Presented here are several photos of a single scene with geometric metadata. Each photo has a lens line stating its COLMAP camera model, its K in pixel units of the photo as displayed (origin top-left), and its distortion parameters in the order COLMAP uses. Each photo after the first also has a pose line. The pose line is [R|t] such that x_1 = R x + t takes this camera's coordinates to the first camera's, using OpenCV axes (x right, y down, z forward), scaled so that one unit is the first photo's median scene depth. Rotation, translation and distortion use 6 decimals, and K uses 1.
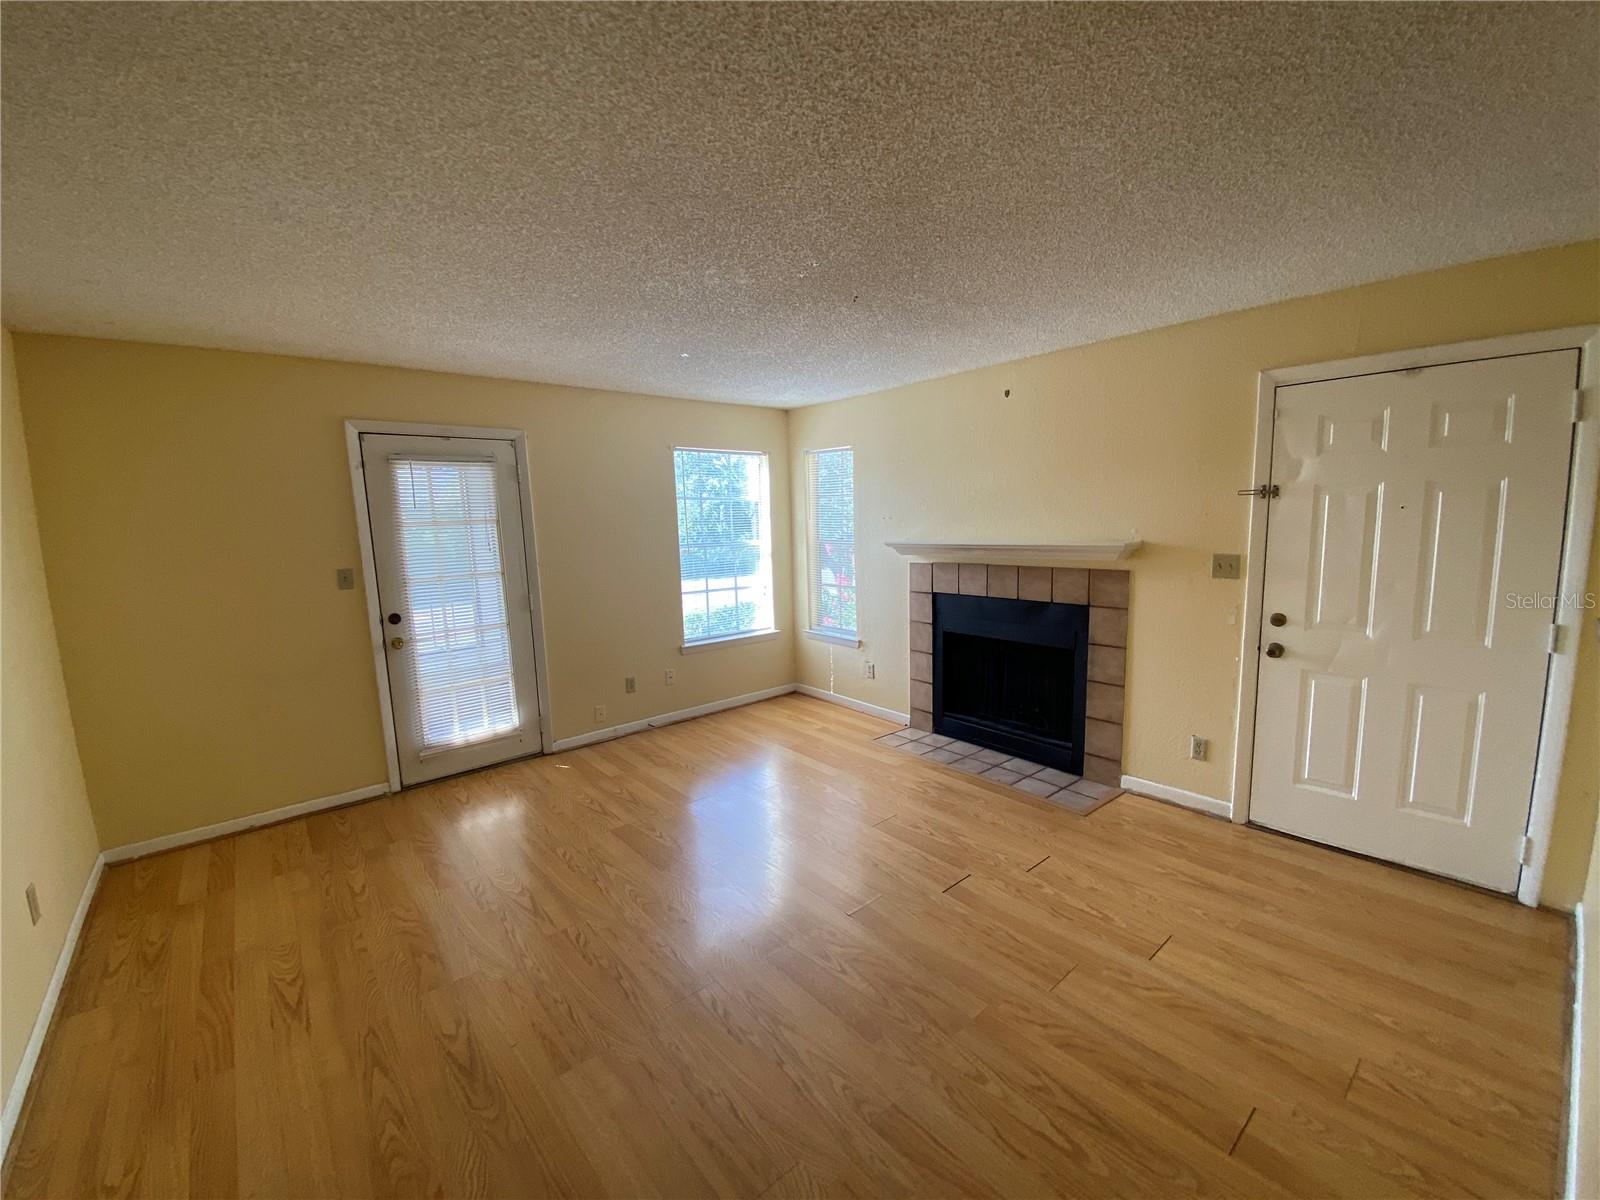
lens RADIAL K [[649.3, 0, 805.0], [0, 649.3, 599.8], [0, 0, 1]] dist [0.045181, -0.044460]
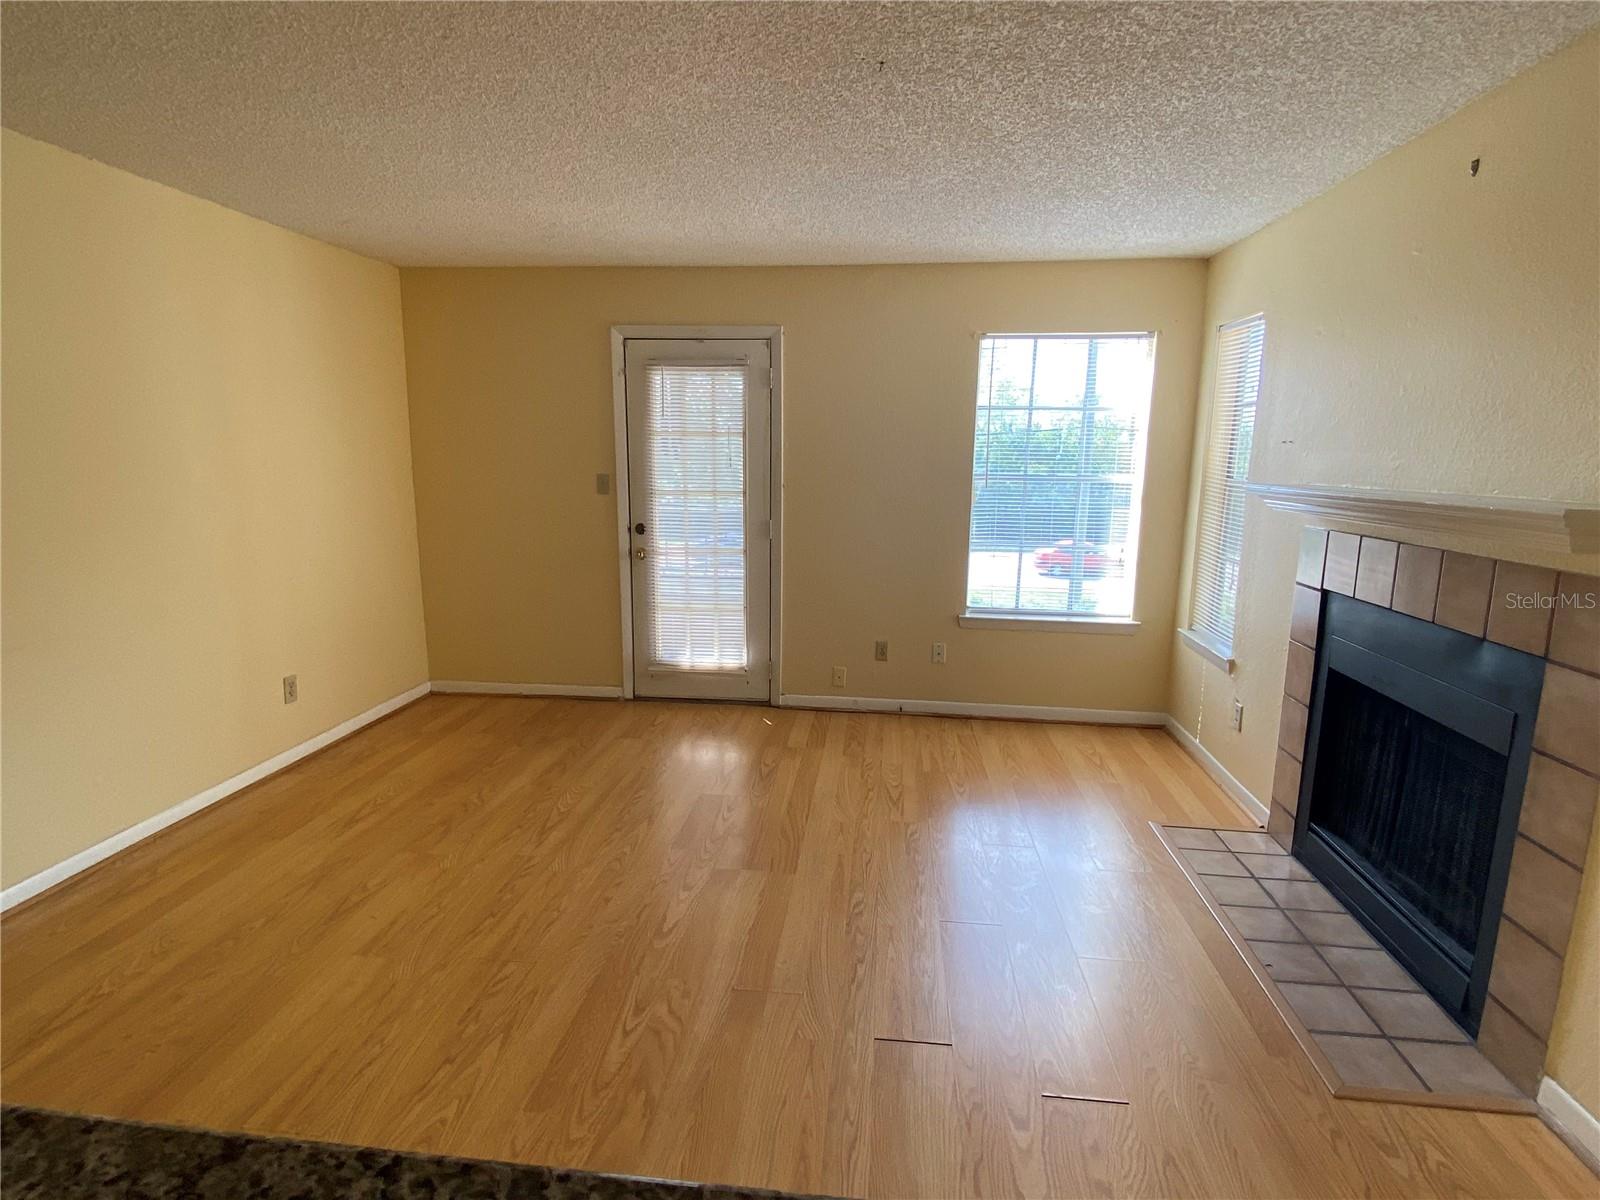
lens RADIAL K [[860.8, 0, 790.6], [0, 860.8, 607.3], [0, 0, 1]] dist [0.074043, -0.064345]
pose [[0.679319, 0.164706, -0.715121, 0.426893], [-0.126382, 0.986185, 0.107083, -0.019727], [0.722879, 0.017635, 0.690750, 0.227154]]
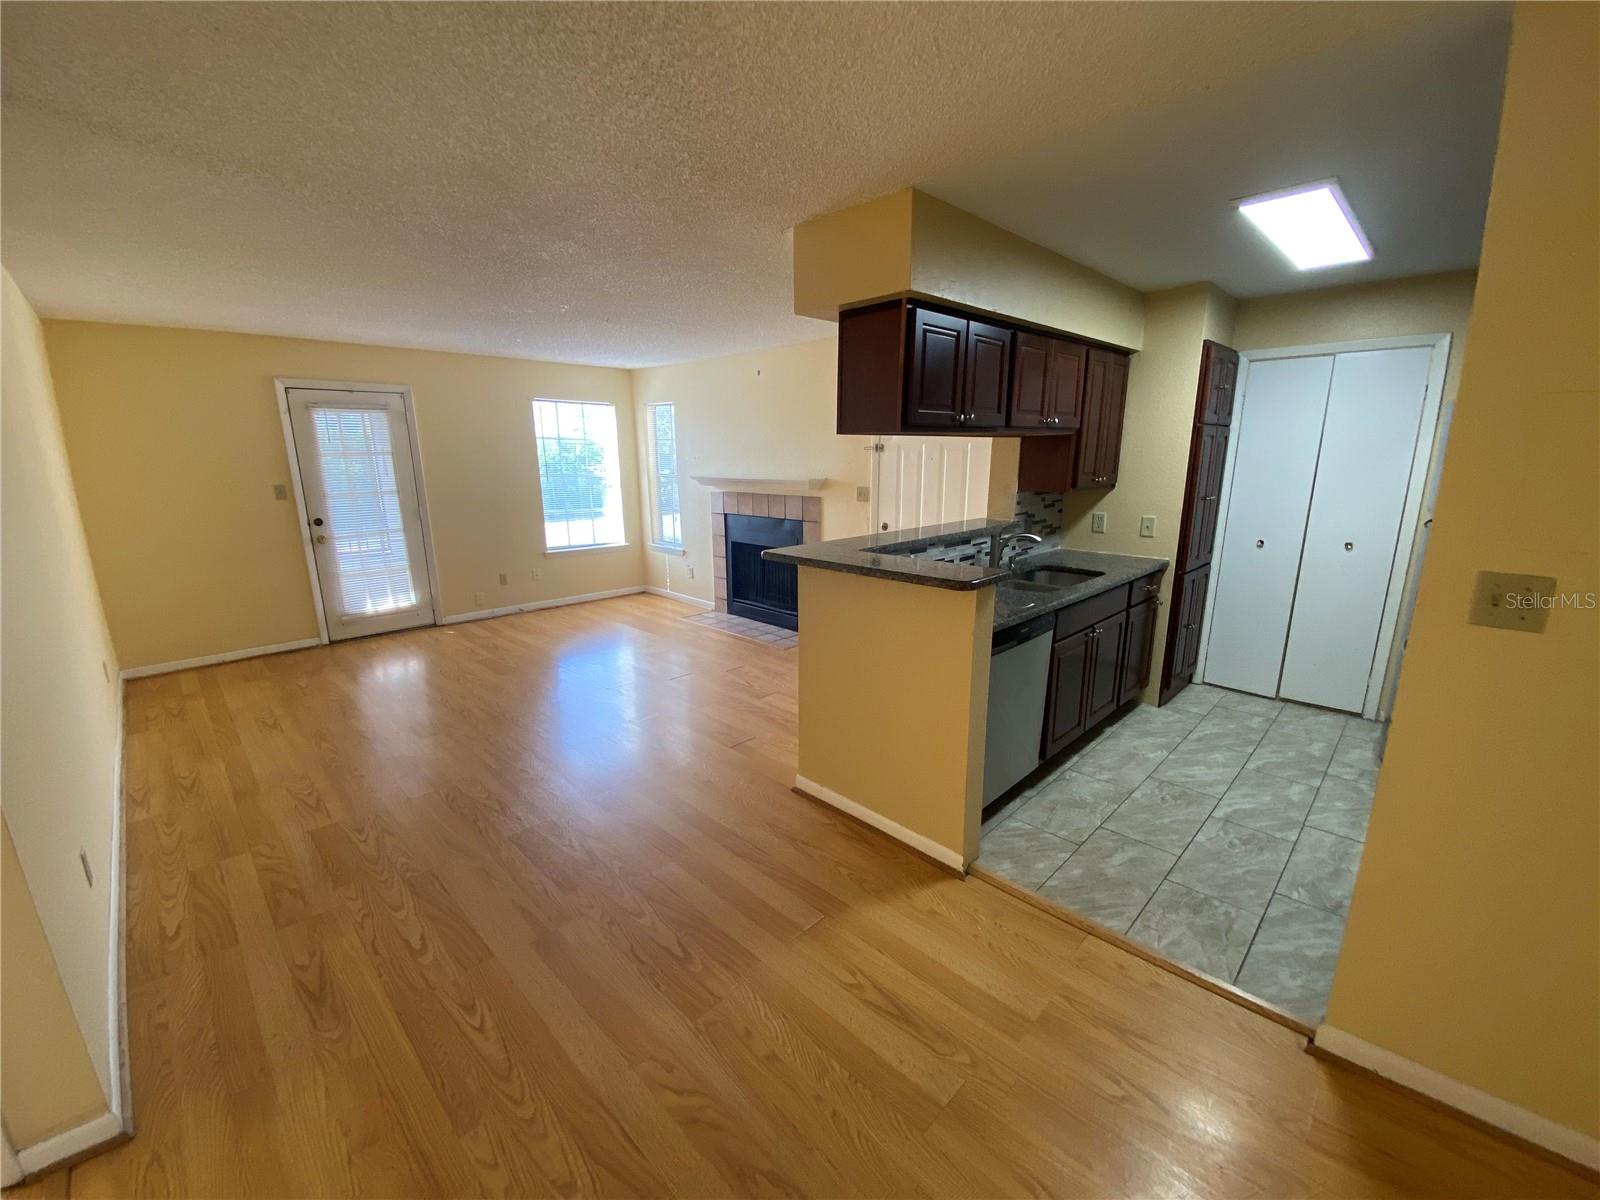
lens RADIAL K [[649.3, 0, 805.0], [0, 649.3, 599.8], [0, 0, 1]] dist [0.045181, -0.044460]
pose [[0.996347, 0.004703, 0.085268, 0.262206], [-0.012339, 0.995934, 0.089238, 0.049297], [-0.084502, -0.089964, 0.992354, -0.443501]]
